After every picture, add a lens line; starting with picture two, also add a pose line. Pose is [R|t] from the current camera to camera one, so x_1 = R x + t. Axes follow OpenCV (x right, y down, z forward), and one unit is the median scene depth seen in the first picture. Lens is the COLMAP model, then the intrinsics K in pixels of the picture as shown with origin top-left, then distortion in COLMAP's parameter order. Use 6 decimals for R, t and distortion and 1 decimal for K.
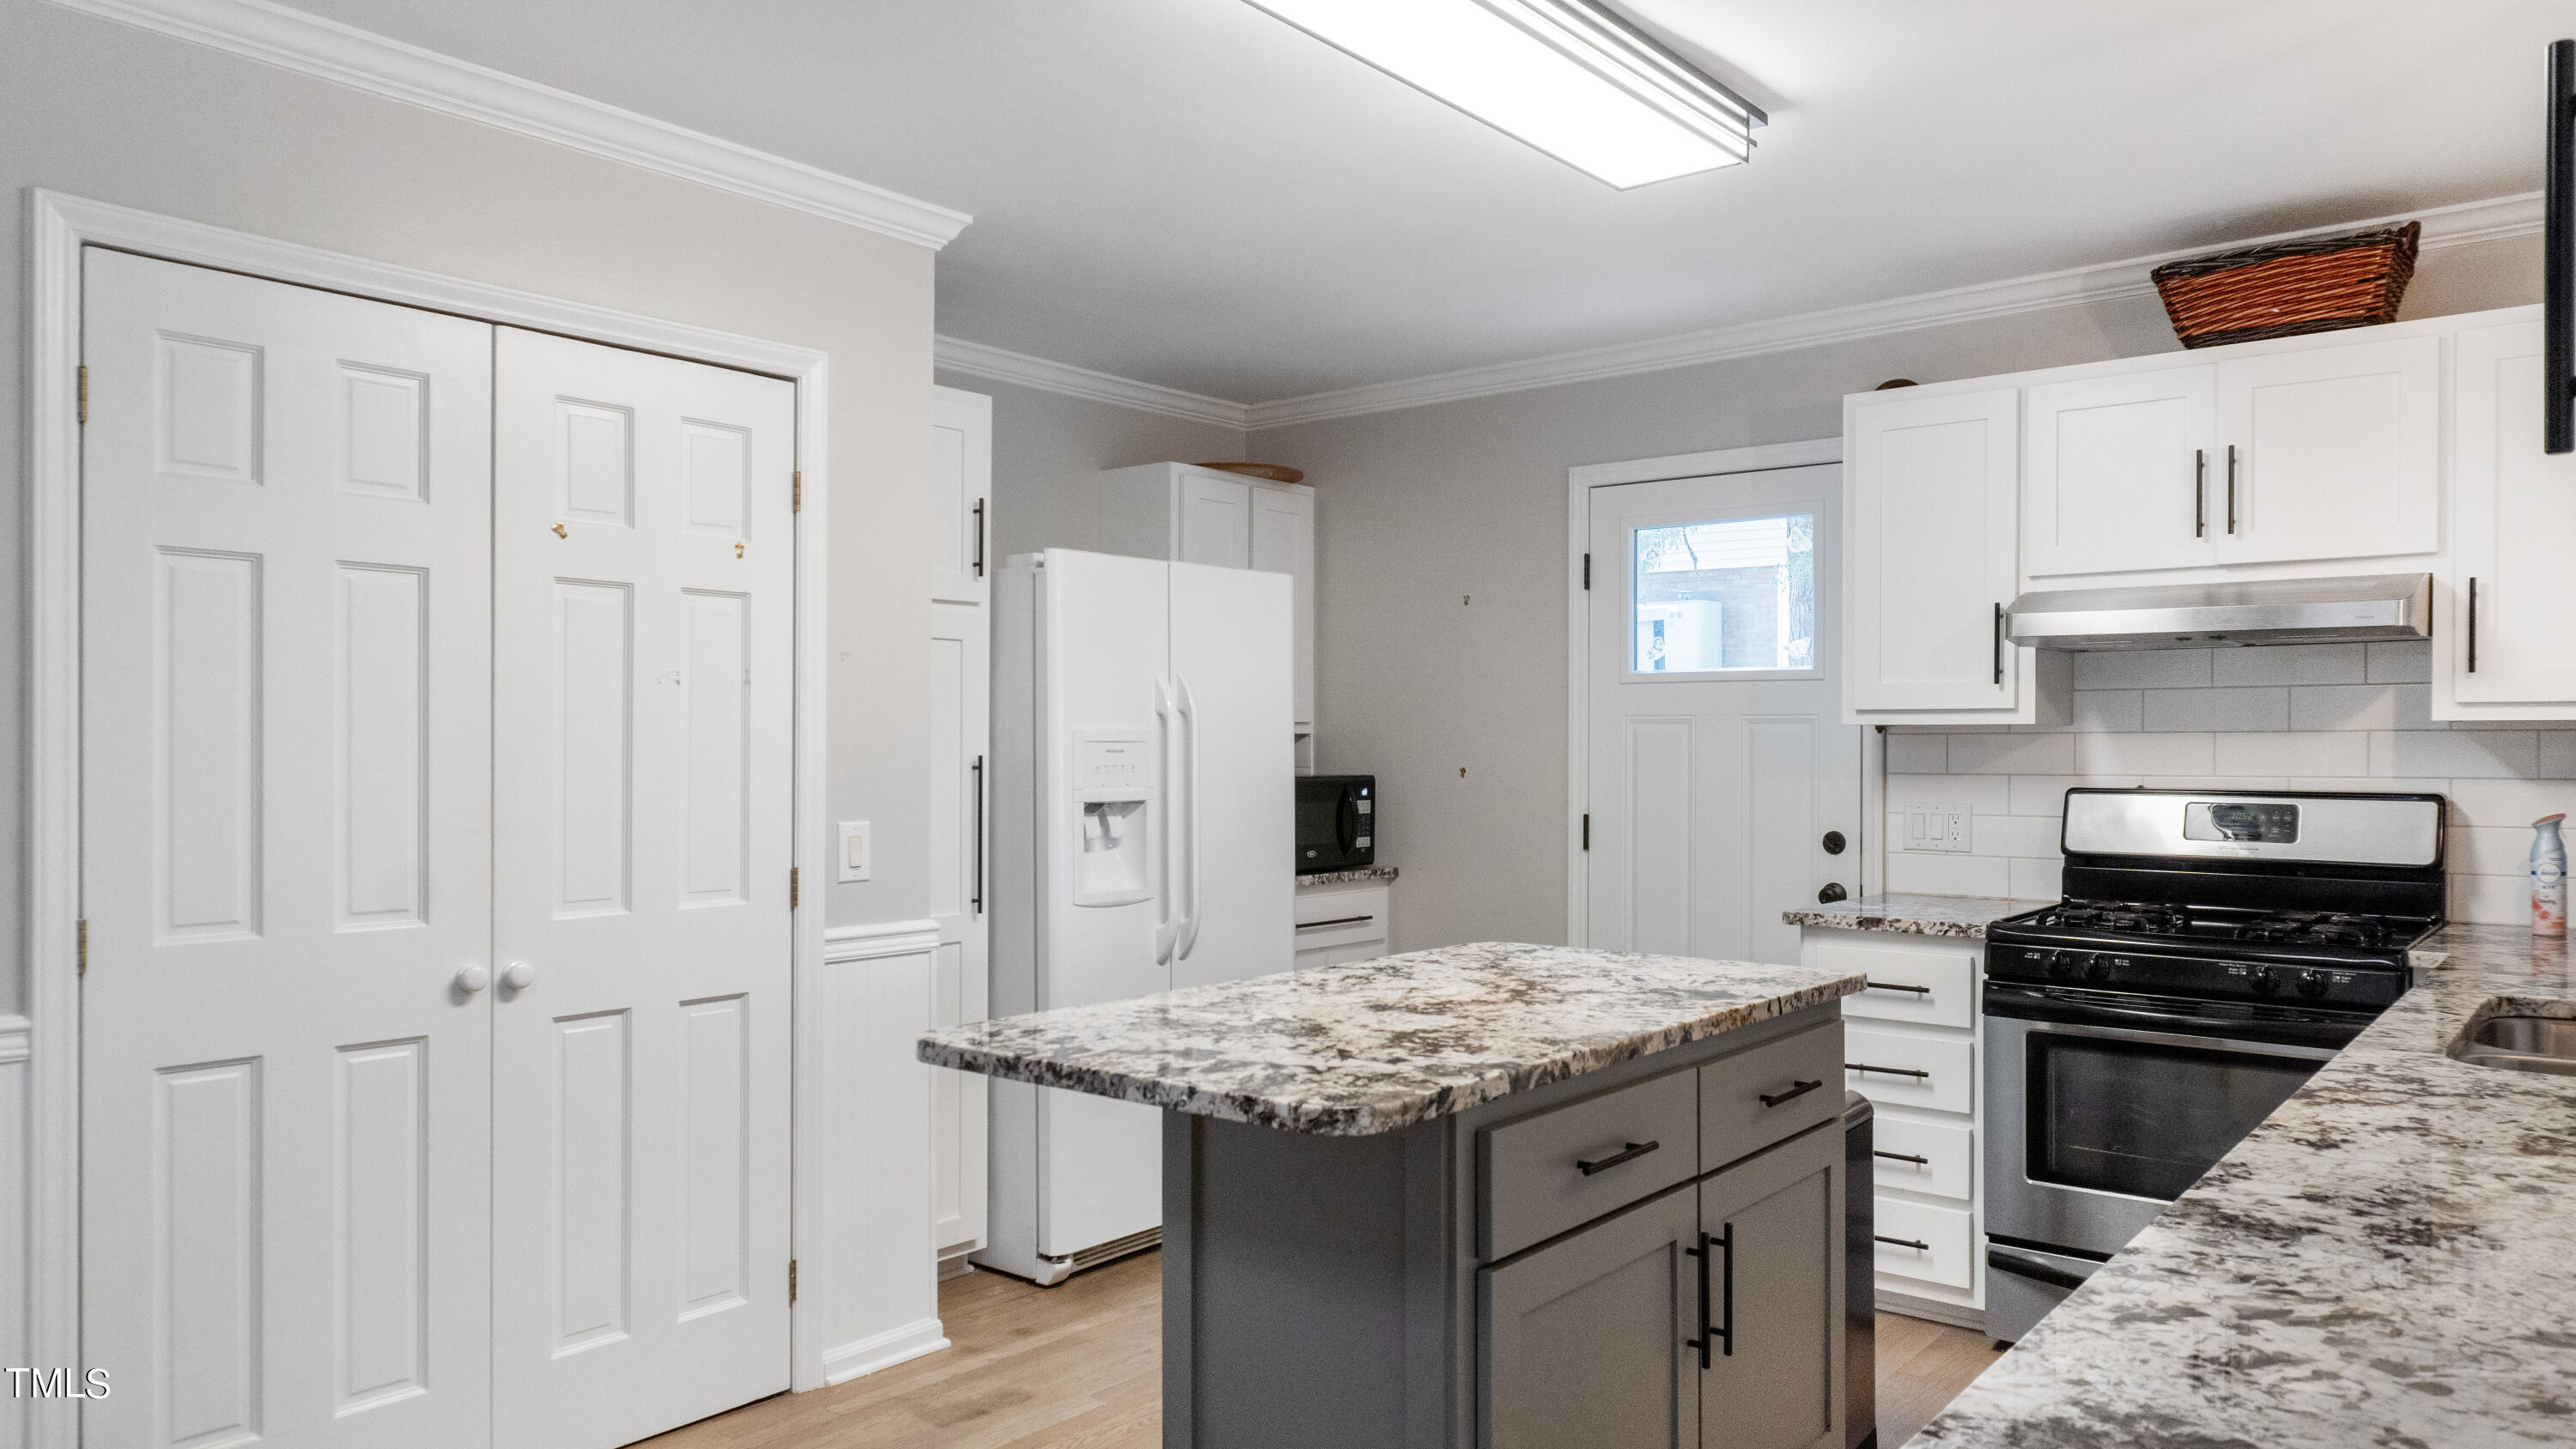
lens RADIAL K [[1748.4, 0, 1288.0], [0, 1748.4, 724.5], [0, 0, 1]] dist [0.000942, -0.000422]
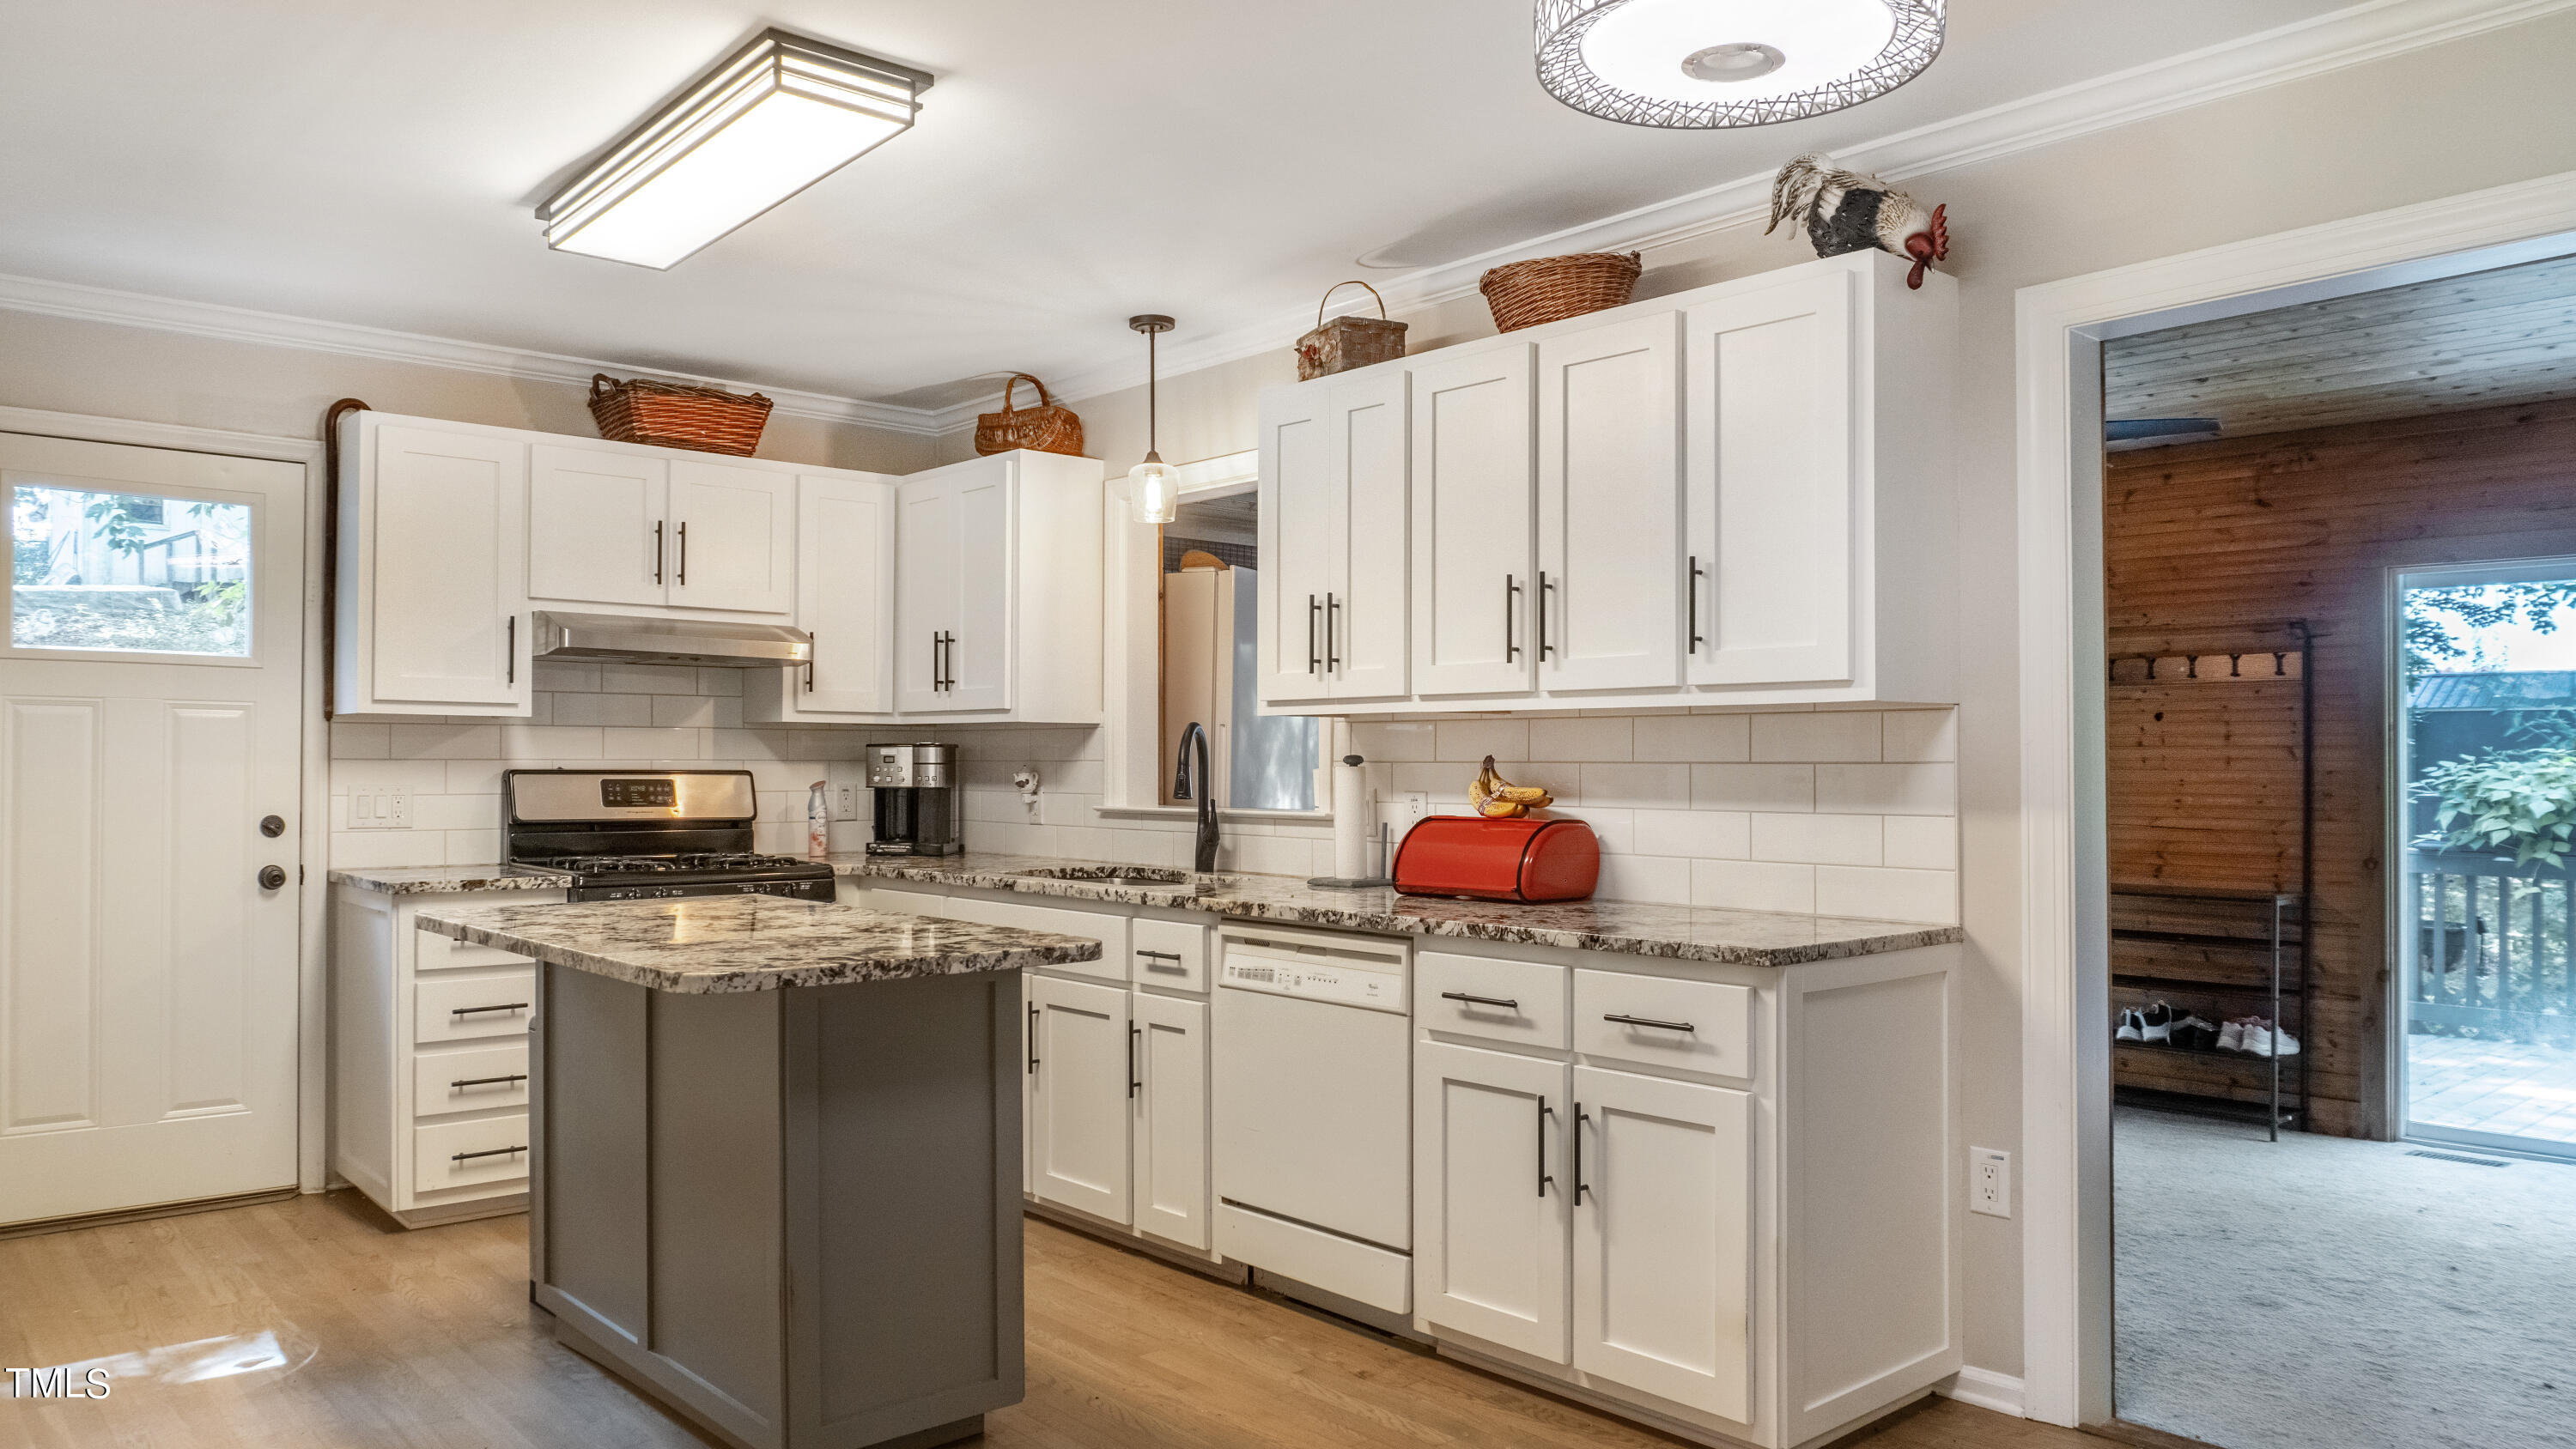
lens RADIAL K [[1748.4, 0, 1288.0], [0, 1748.4, 724.5], [0, 0, 1]] dist [0.000942, -0.000422]
pose [[0.152394, 0.022295, 0.988068, -0.740283], [-0.015555, 0.999676, -0.020158, 0.022328], [-0.988197, -0.012297, 0.152692, 0.293426]]
